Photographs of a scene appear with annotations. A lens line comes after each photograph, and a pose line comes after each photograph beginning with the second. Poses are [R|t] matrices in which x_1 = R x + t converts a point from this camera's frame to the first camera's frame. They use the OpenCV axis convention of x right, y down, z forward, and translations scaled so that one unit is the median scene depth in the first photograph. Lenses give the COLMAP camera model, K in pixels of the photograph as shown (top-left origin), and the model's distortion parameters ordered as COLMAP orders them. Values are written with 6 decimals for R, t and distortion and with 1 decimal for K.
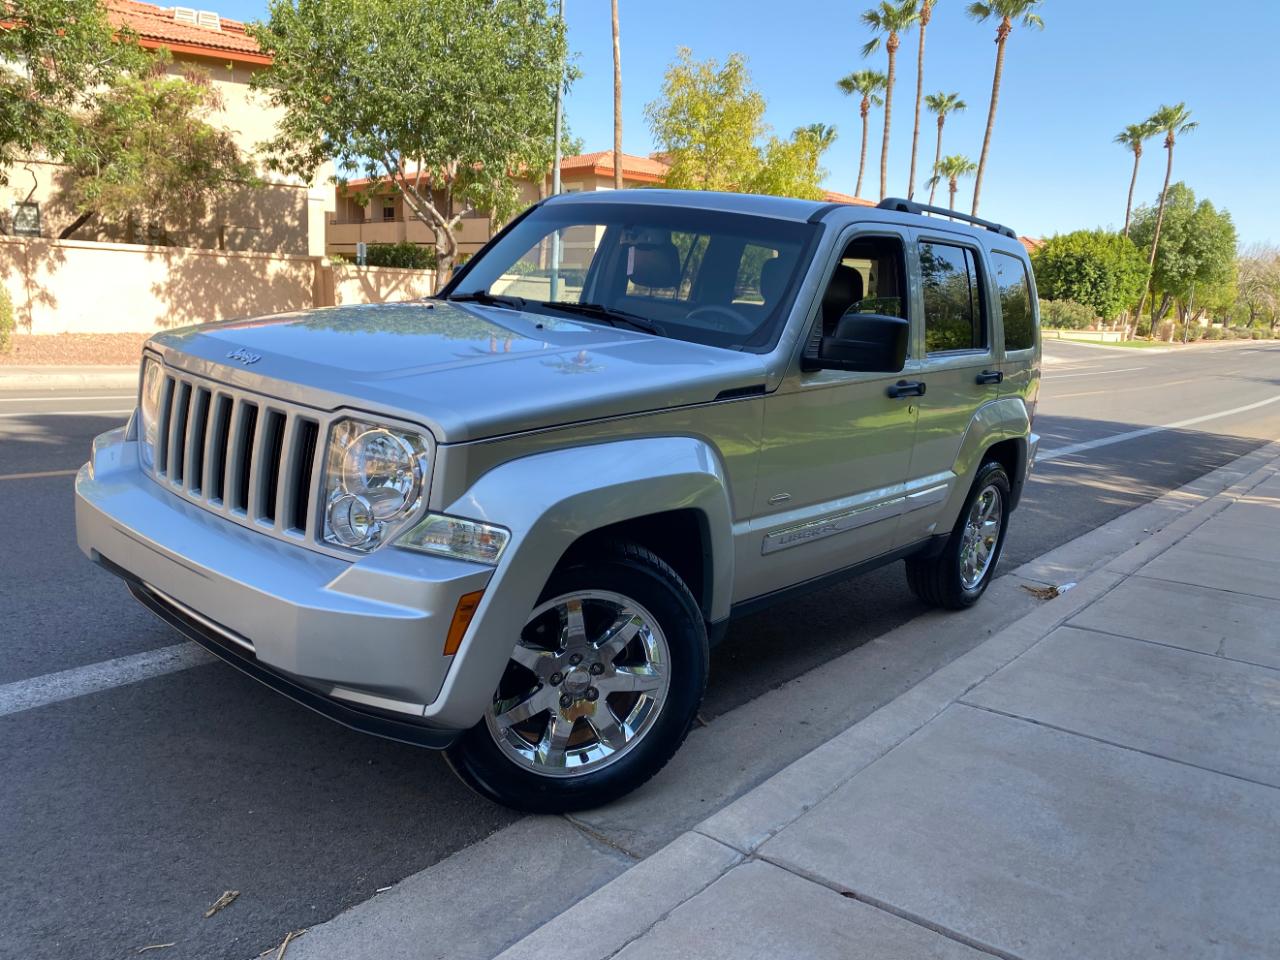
lens RADIAL K [[970.5, 0, 637.0], [0, 970.5, 474.8], [0, 0, 1]] dist [0.023960, -0.012574]
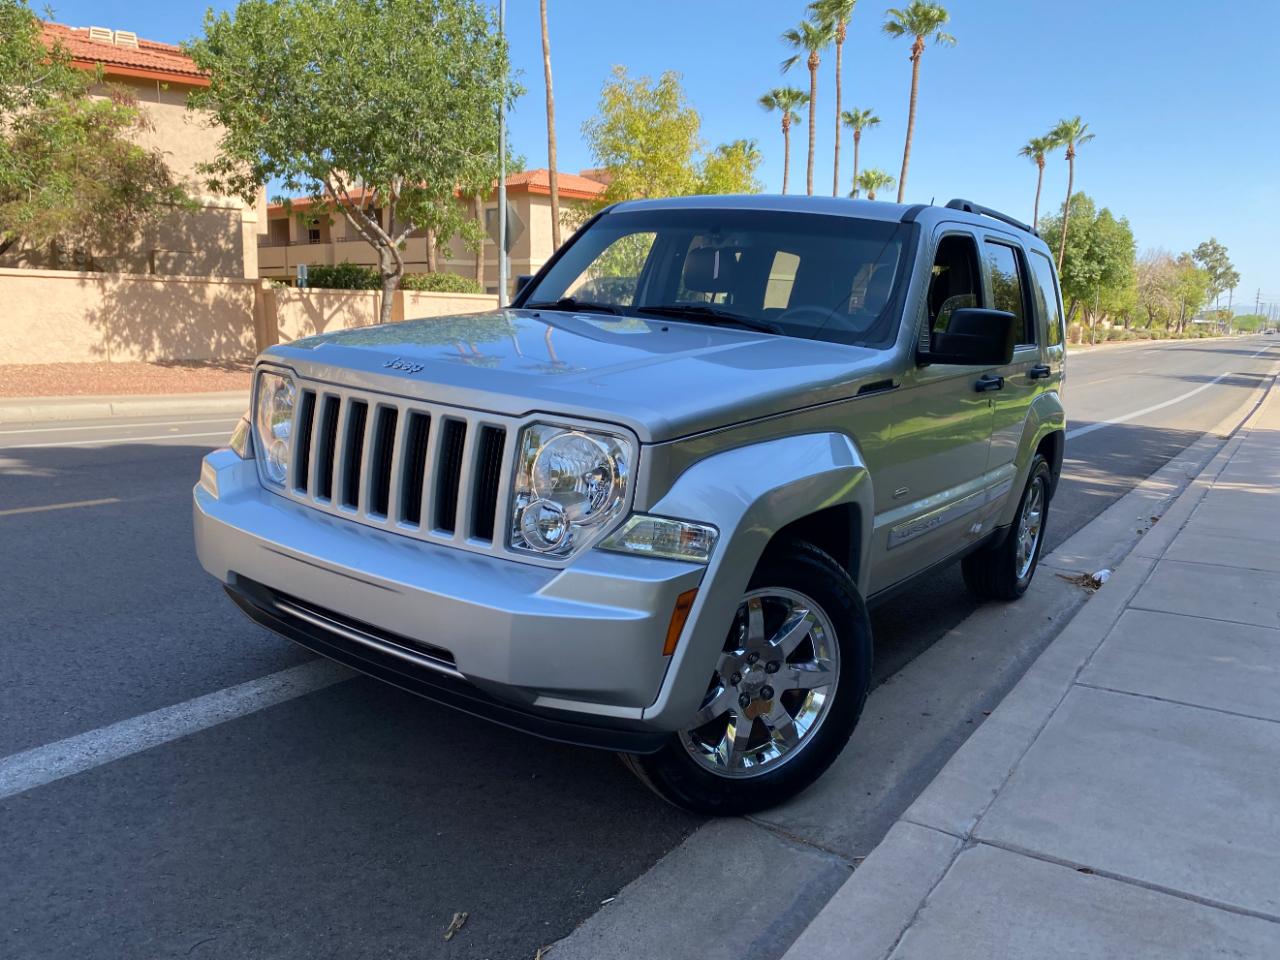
lens RADIAL K [[970.5, 0, 647.6], [0, 970.5, 470.7], [0, 0, 1]] dist [0.023960, -0.012574]
pose [[0.995882, -0.039061, 0.081812, -0.030225], [0.040730, 0.998993, -0.018839, 0.001581], [-0.080993, 0.022094, 0.996470, 0.001555]]
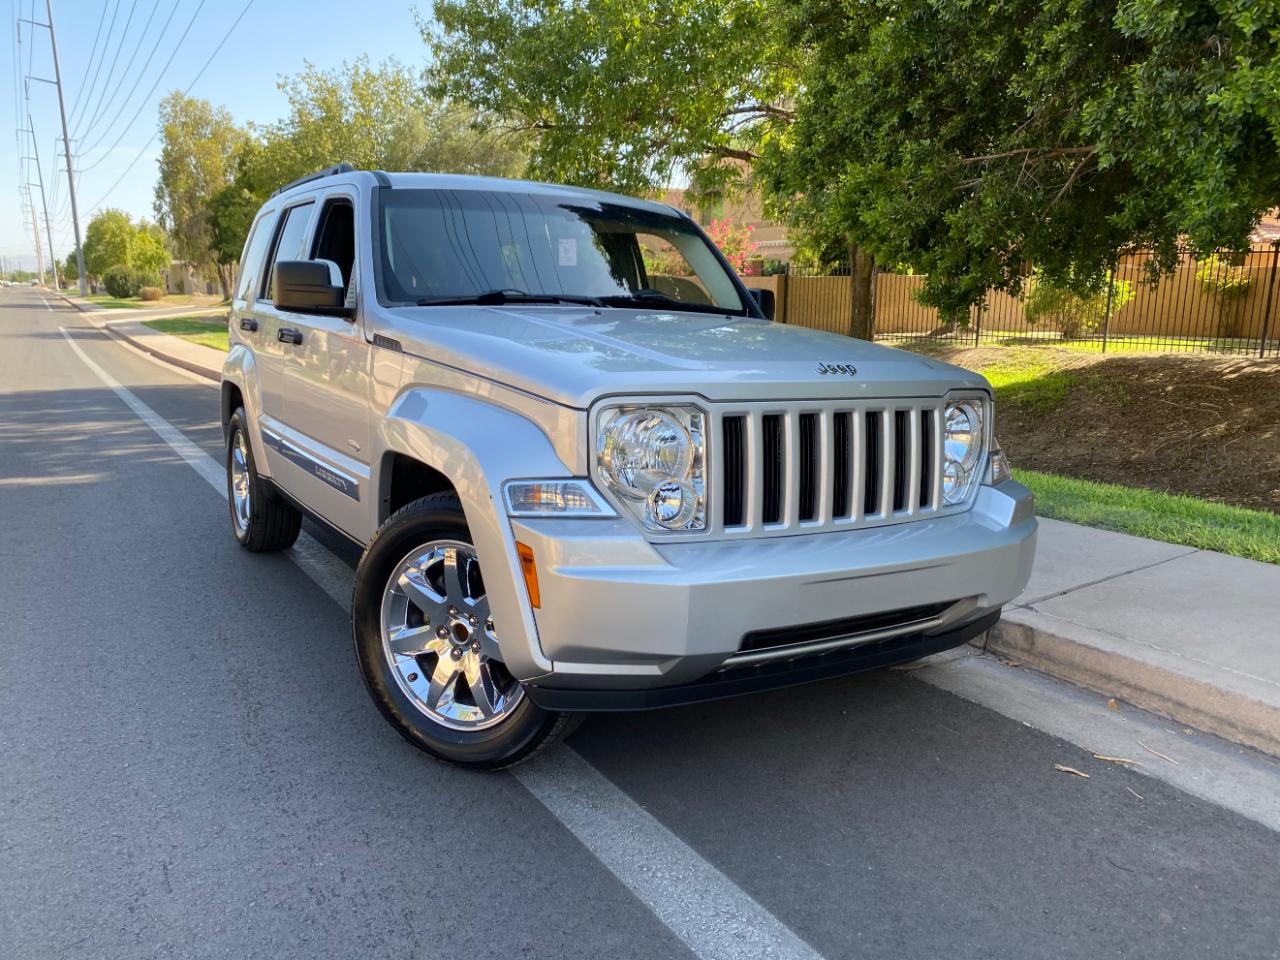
lens RADIAL K [[970.5, 0, 636.1], [0, 970.5, 469.7], [0, 0, 1]] dist [0.023960, -0.012574]
pose [[0.357301, -0.231804, 0.904767, -0.173749], [0.195013, 0.965877, 0.170447, -0.028645], [-0.913404, 0.115540, 0.390313, 0.099099]]
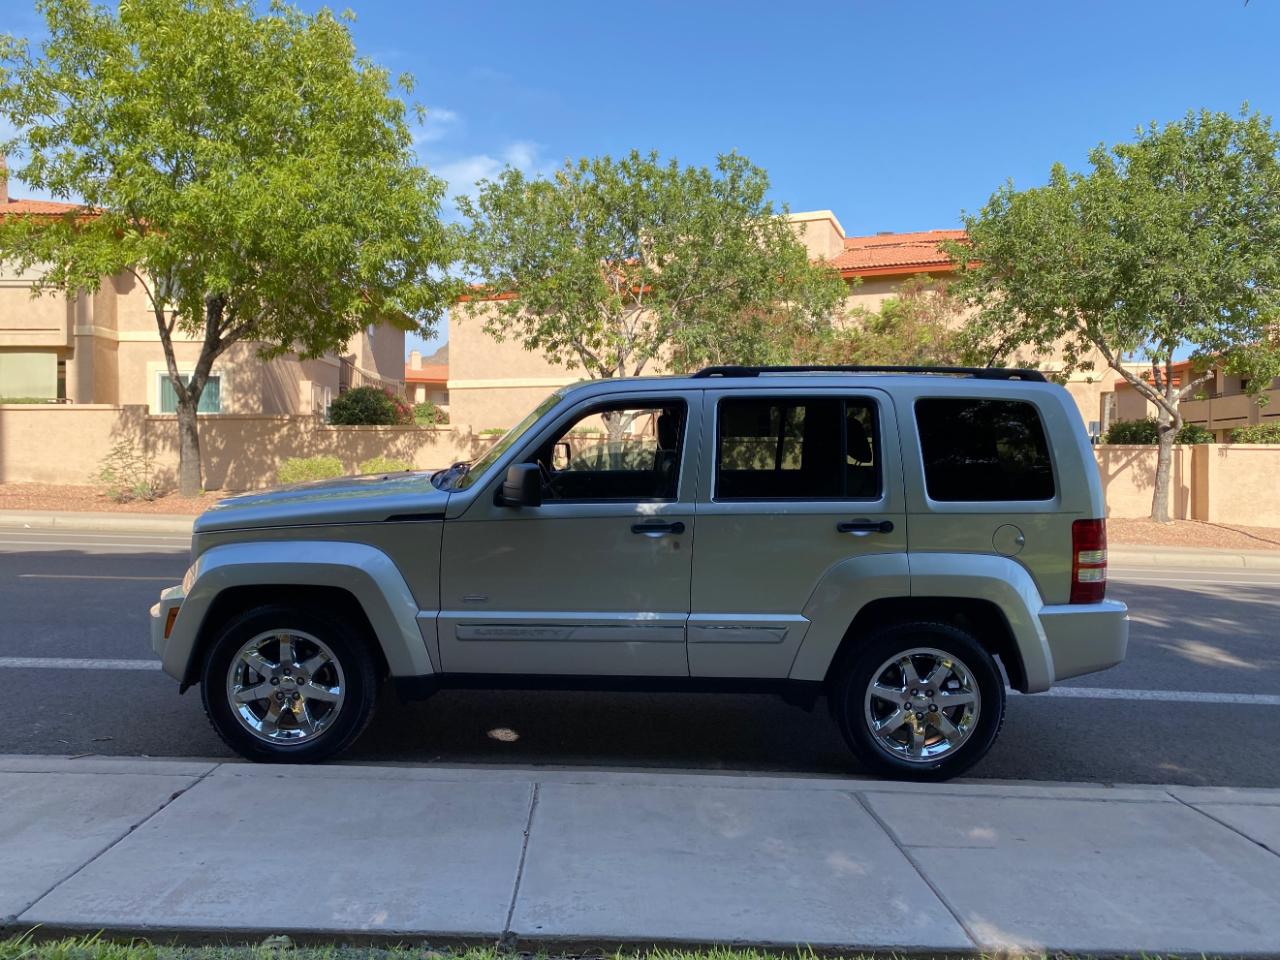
lens RADIAL K [[970.5, 0, 645.5], [0, 970.5, 489.5], [0, 0, 1]] dist [0.023960, -0.012574]
pose [[0.659566, -0.013448, -0.751527, 0.269923], [-0.116088, 0.986021, -0.119527, 0.001475], [0.742628, 0.166079, 0.648784, 0.052959]]
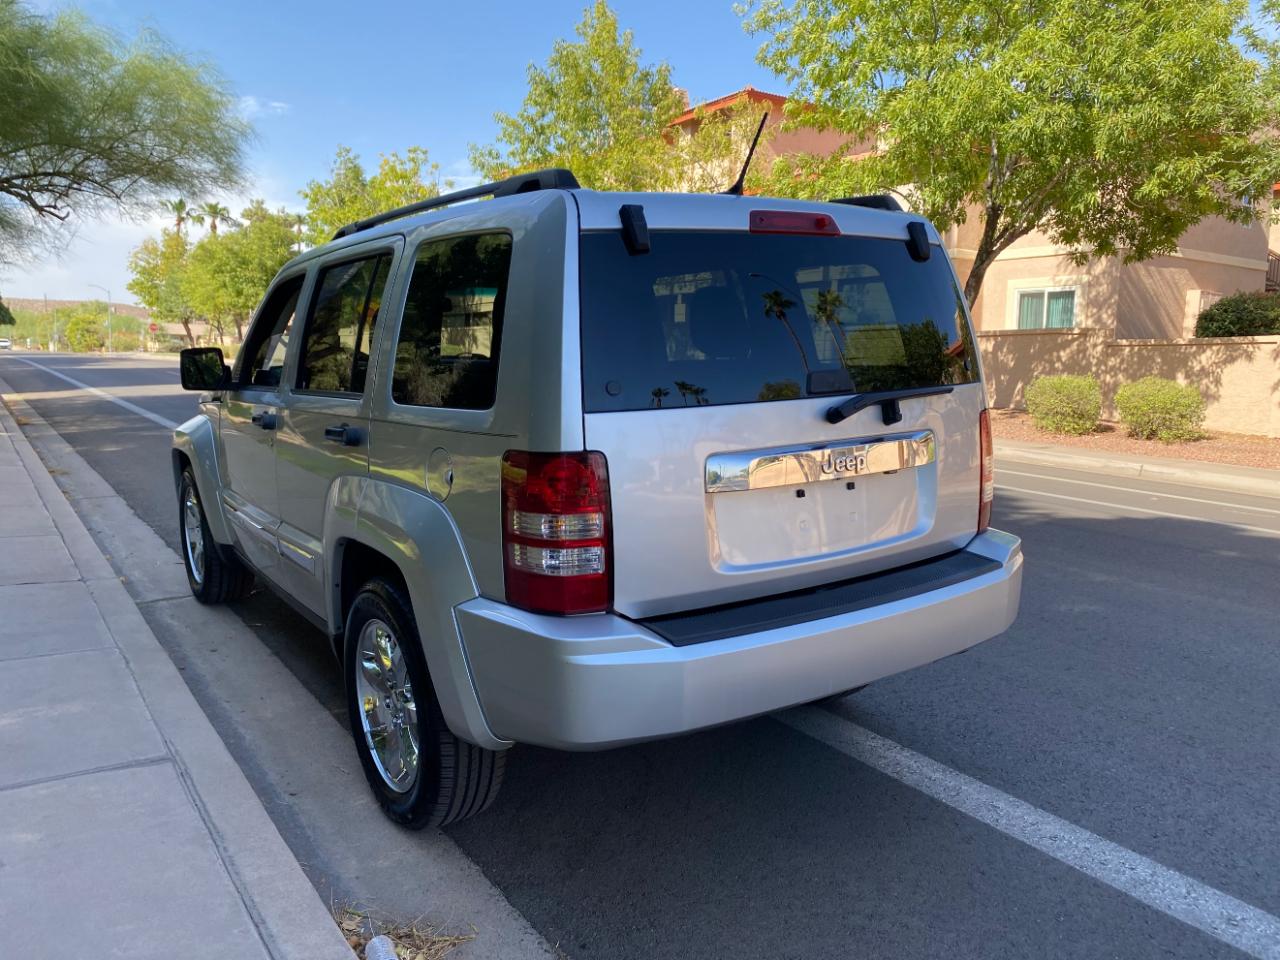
lens RADIAL K [[970.5, 0, 623.6], [0, 970.5, 478.3], [0, 0, 1]] dist [0.023960, -0.012574]
pose [[-0.279716, 0.060336, -0.958185, 0.318363], [-0.206383, 0.970913, 0.121386, -0.368614], [0.937638, 0.231707, -0.259128, 2.219123]]
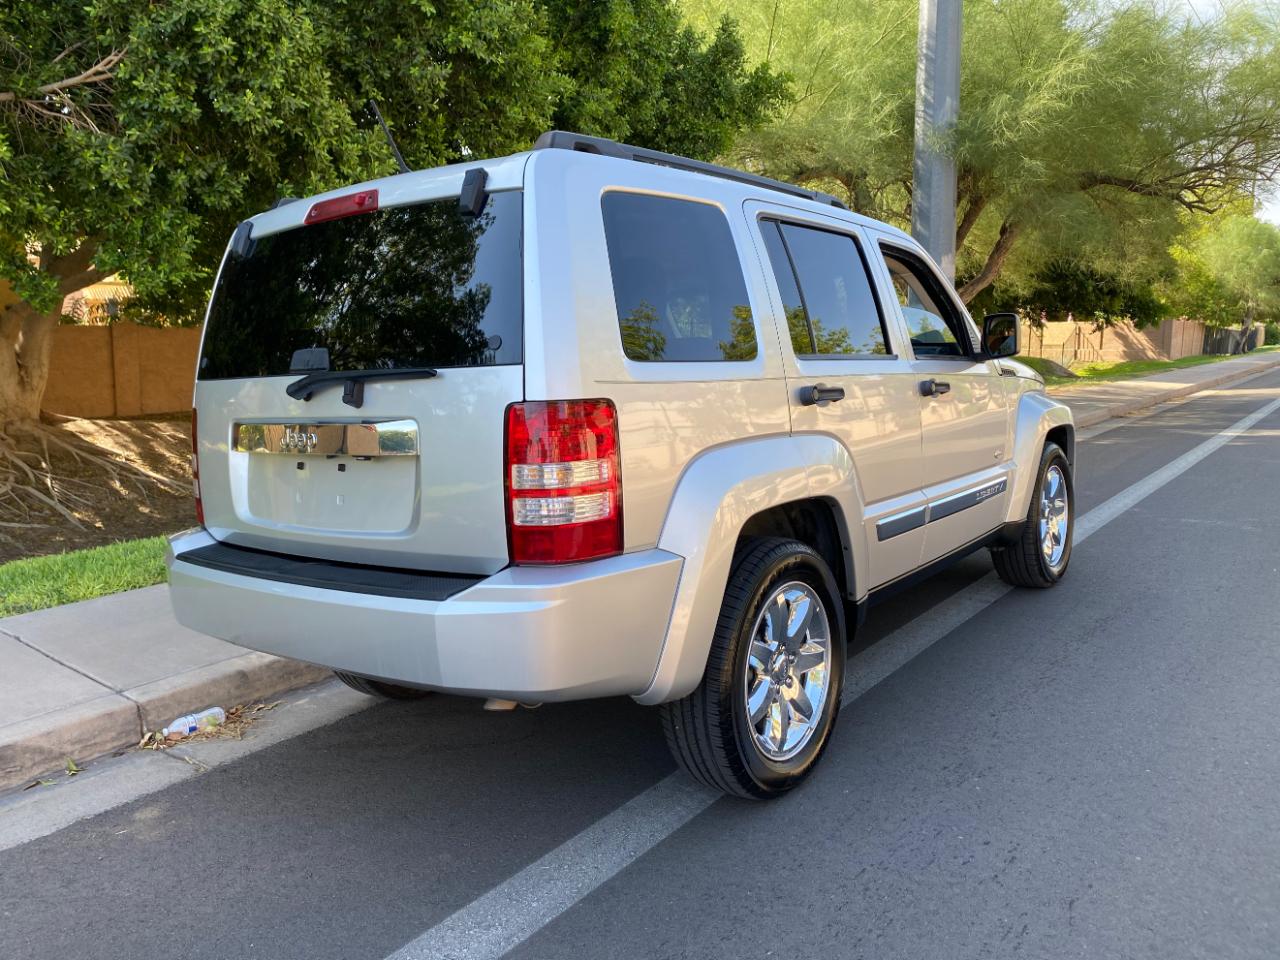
lens RADIAL K [[970.5, 0, 639.1], [0, 970.5, 476.1], [0, 0, 1]] dist [0.023960, -0.012574]
pose [[-0.998200, -0.046111, -0.038357, -1.104030], [-0.055737, 0.949353, 0.309228, -0.623301], [0.022155, 0.310809, -0.950214, 3.220153]]
